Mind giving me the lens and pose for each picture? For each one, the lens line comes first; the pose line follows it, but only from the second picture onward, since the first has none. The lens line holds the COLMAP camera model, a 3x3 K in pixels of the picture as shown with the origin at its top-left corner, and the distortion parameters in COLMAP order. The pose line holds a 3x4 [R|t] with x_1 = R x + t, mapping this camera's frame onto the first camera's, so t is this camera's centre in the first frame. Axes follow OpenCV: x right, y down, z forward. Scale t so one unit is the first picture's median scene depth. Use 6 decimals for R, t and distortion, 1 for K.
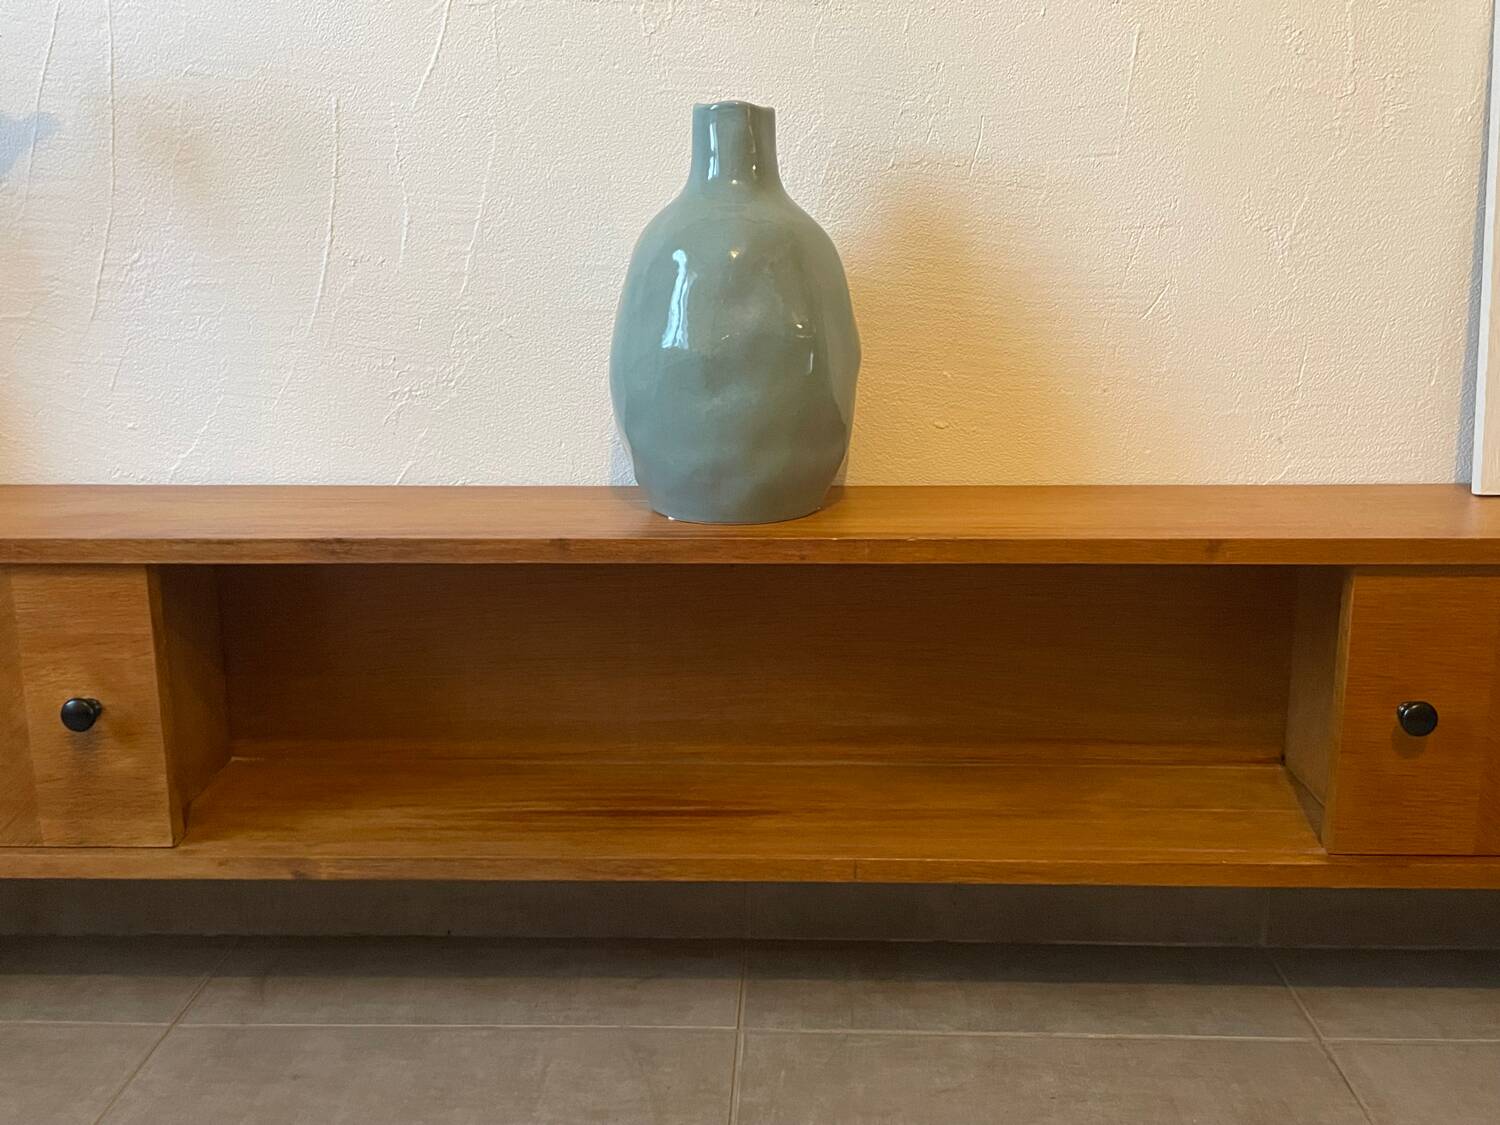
lens RADIAL K [[1437.4, 0, 751.1], [0, 1437.4, 548.5], [0, 0, 1]] dist [0.030336, 0.000000]
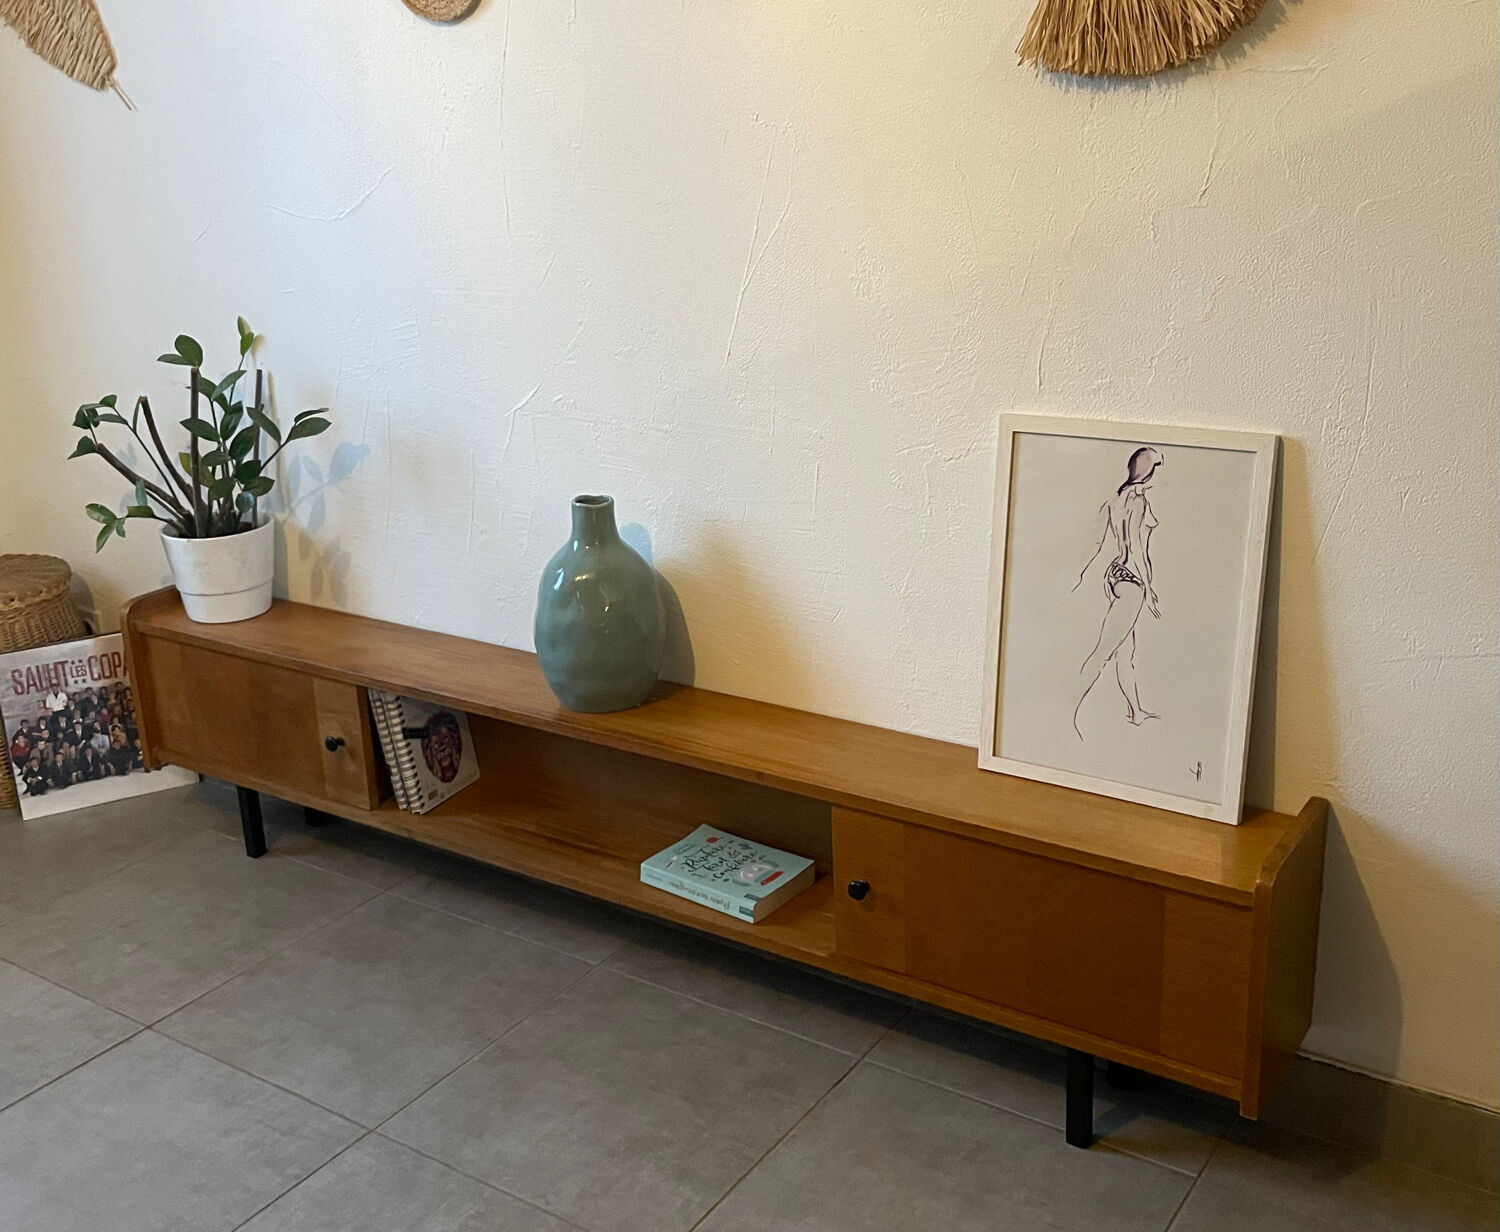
lens RADIAL K [[1592.5, 0, 719.3], [0, 1592.5, 596.6], [0, 0, 1]] dist [0.043365, 0.000000]
pose [[0.841364, 0.141581, -0.521595, 1.193809], [-0.086663, 0.987932, 0.128372, -0.442970], [0.533475, -0.062804, 0.843481, -0.674638]]
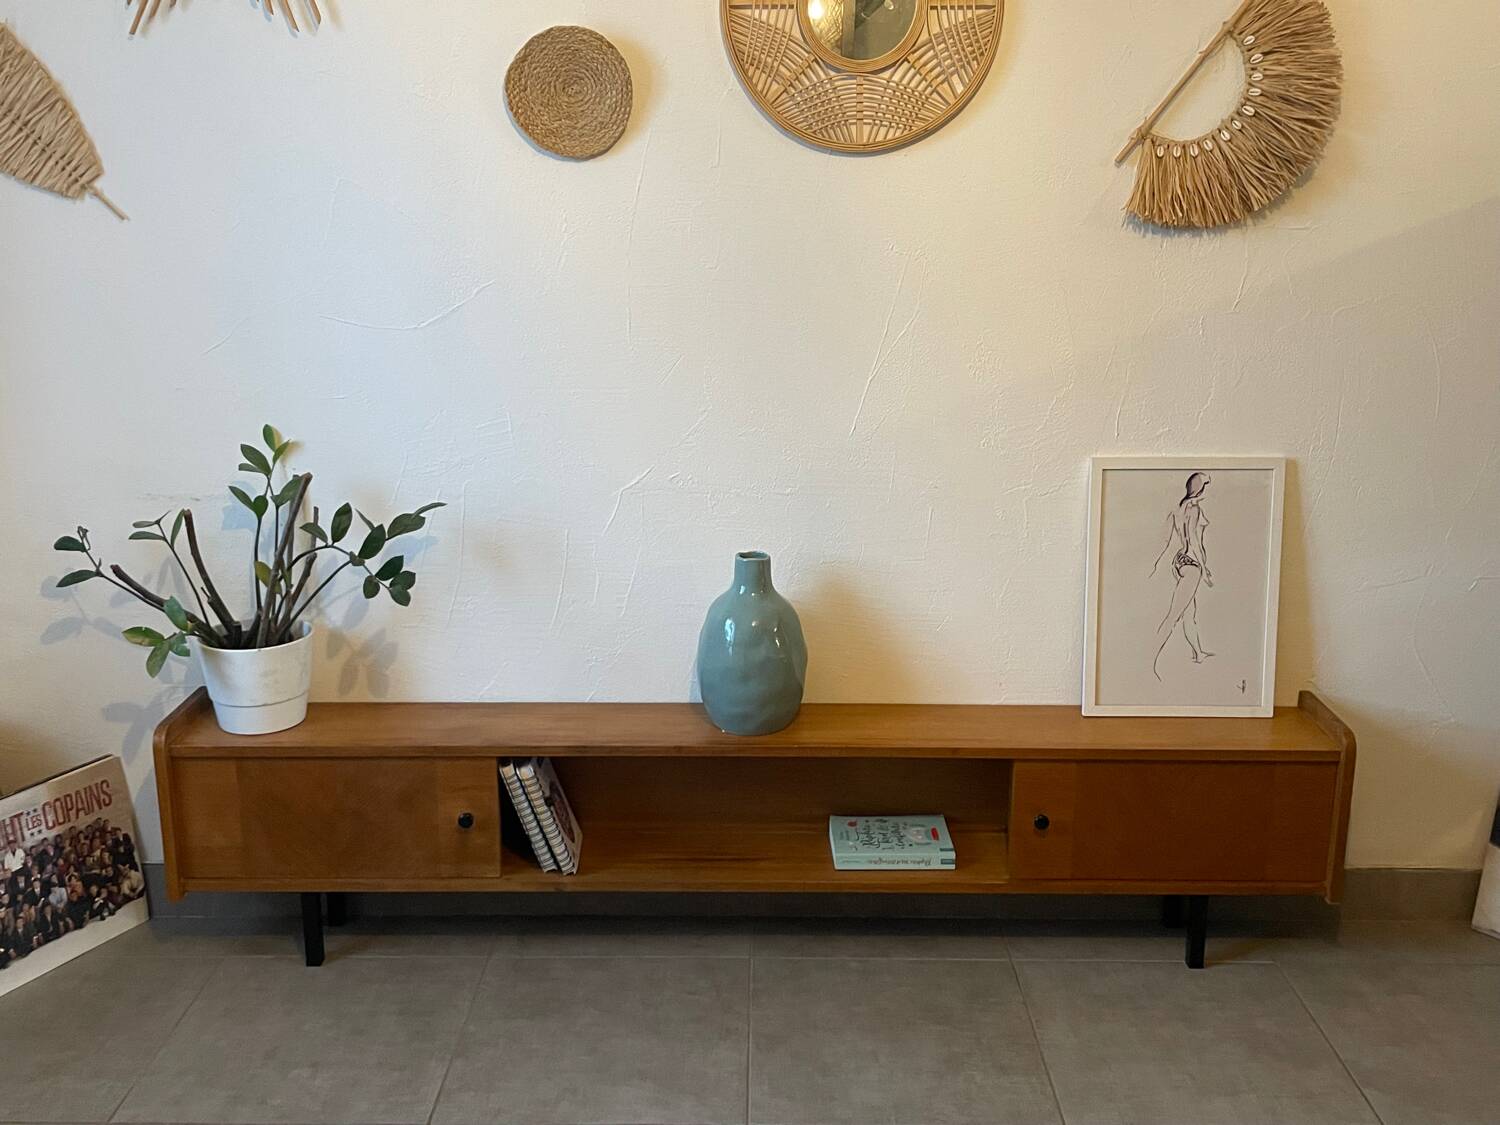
lens RADIAL K [[1437.4, 0, 761.1], [0, 1437.4, 544.3], [0, 0, 1]] dist [0.030336, 0.000000]
pose [[0.999381, 0.004041, 0.034934, -0.073959], [-0.004699, 0.999812, 0.018788, -0.349103], [-0.034851, -0.018941, 0.999213, -1.221727]]
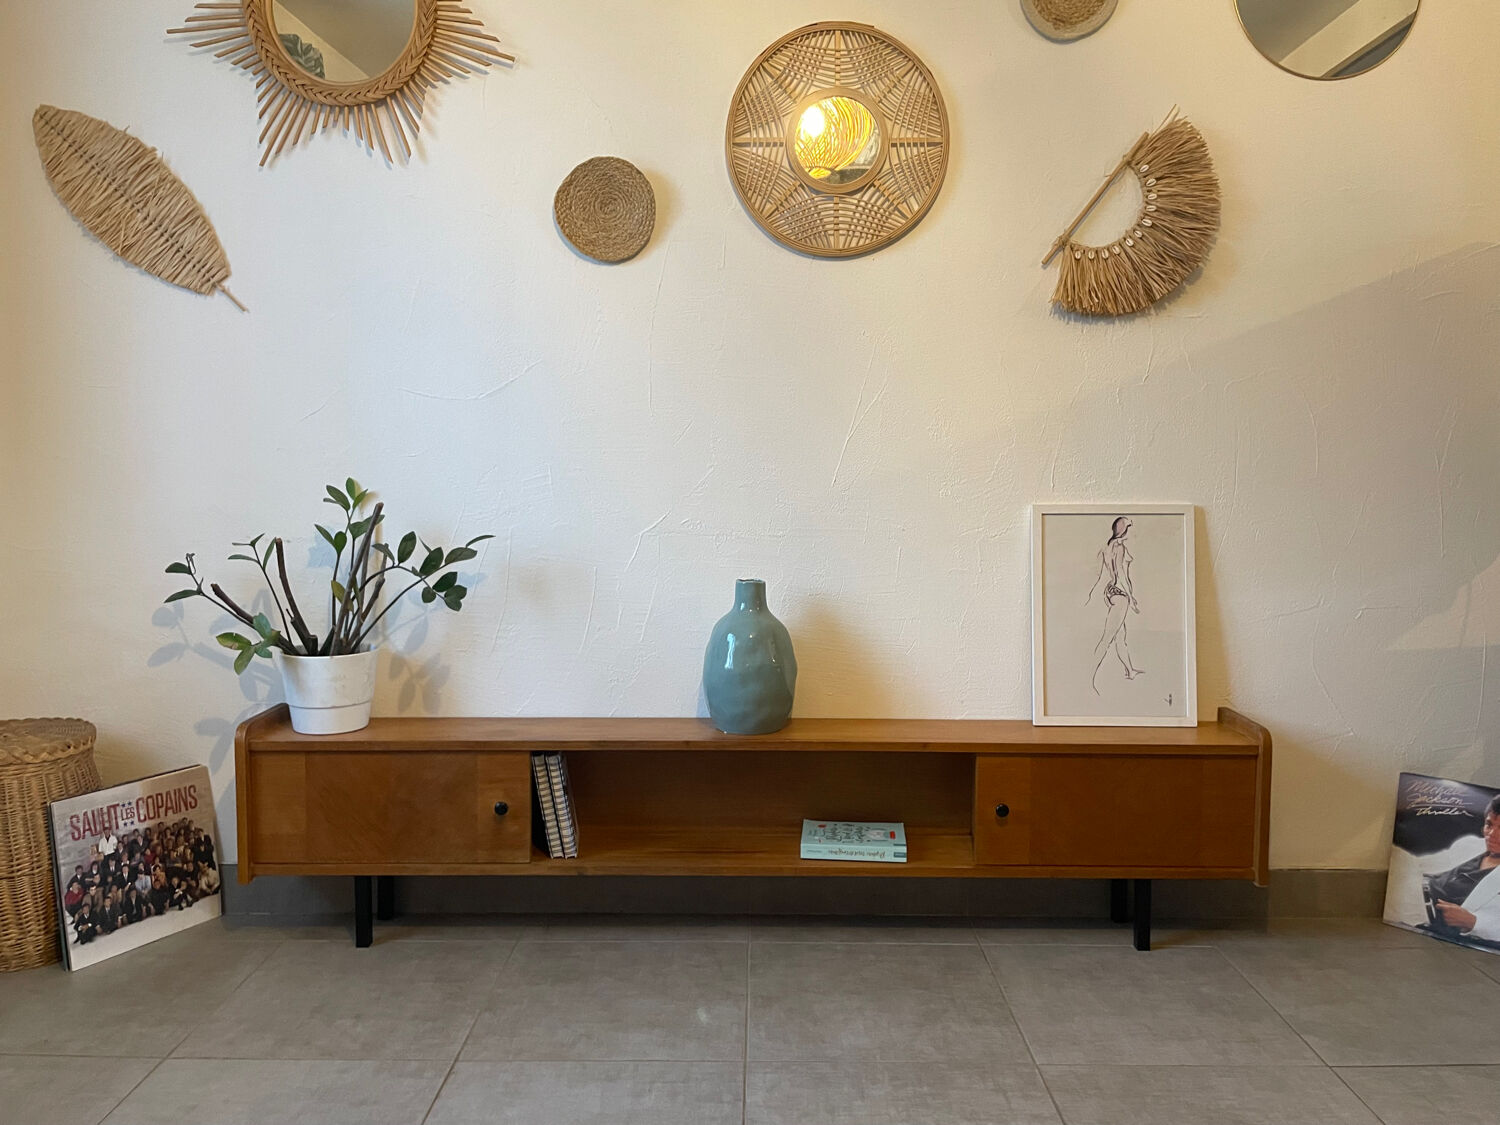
lens RADIAL K [[1152.7, 0, 752.4], [0, 1152.7, 555.2], [0, 0, 1]] dist [0.061583, -0.079228]
pose [[0.999519, 0.009292, 0.029586, -0.069934], [-0.004688, 0.988361, -0.152056, -0.021351], [-0.030654, 0.151844, 0.987929, -1.111473]]
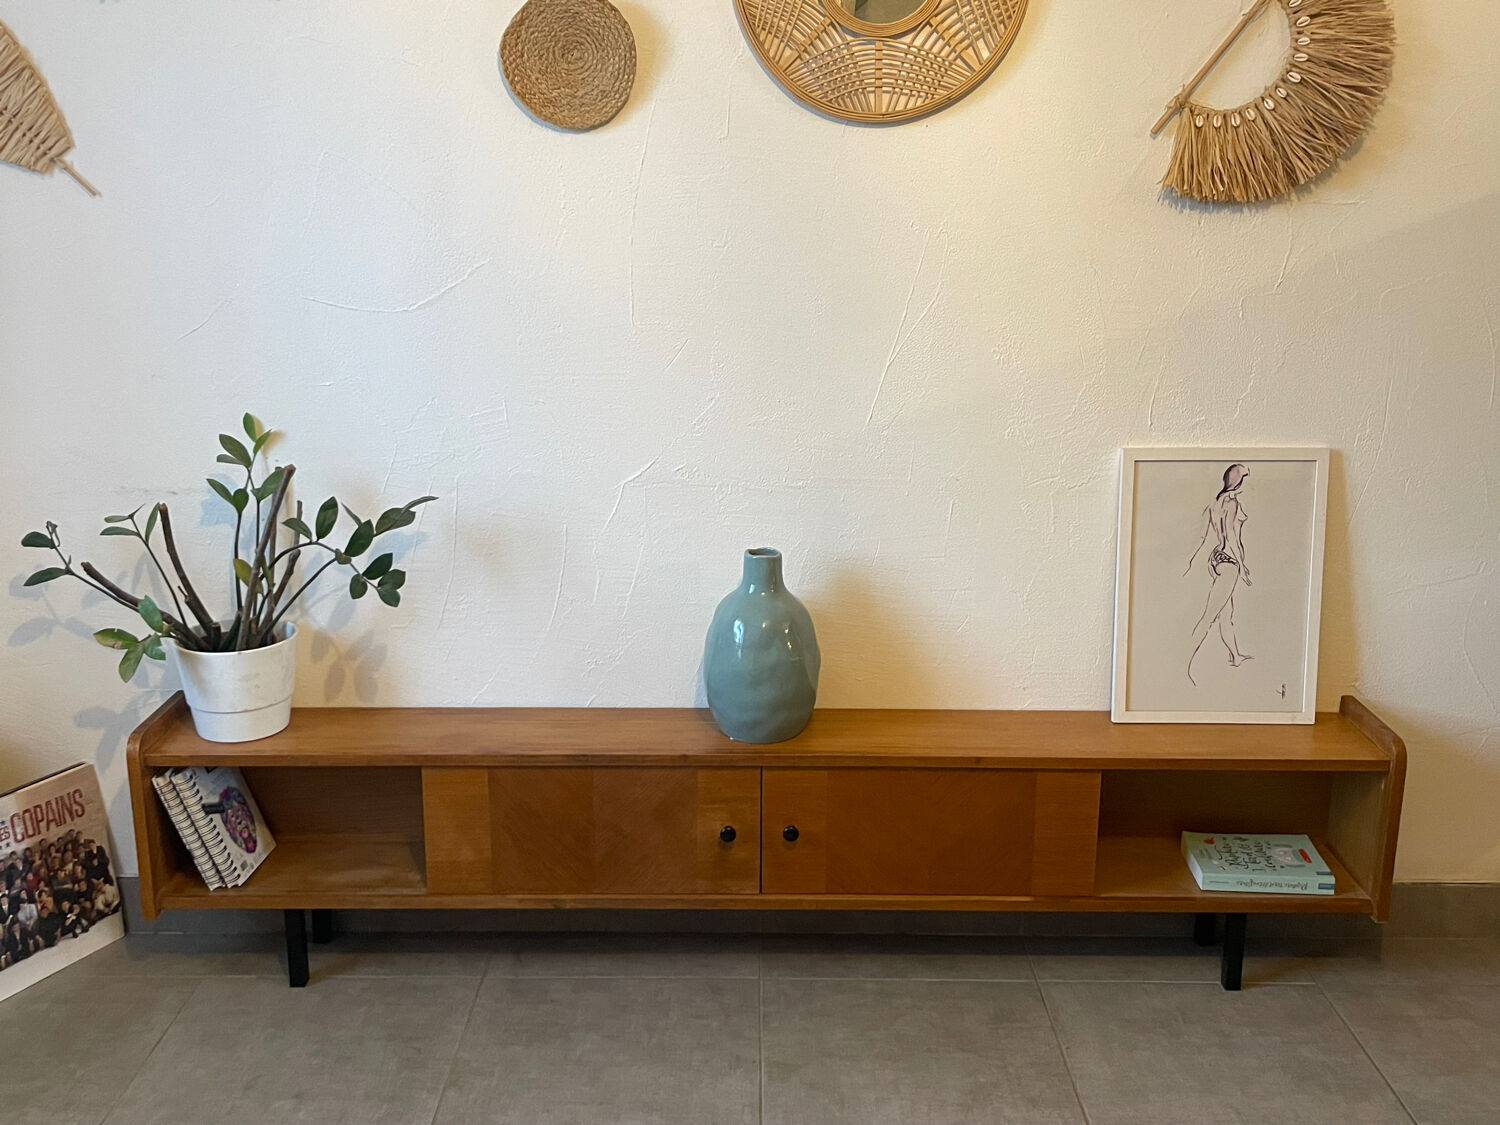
lens RADIAL K [[1437.4, 0, 746.7], [0, 1437.4, 541.7], [0, 0, 1]] dist [0.030336, 0.000000]
pose [[0.999466, 0.003951, 0.032441, -0.100900], [-0.004648, 0.999759, 0.021445, -0.350208], [-0.032348, -0.021584, 0.999244, -1.093008]]
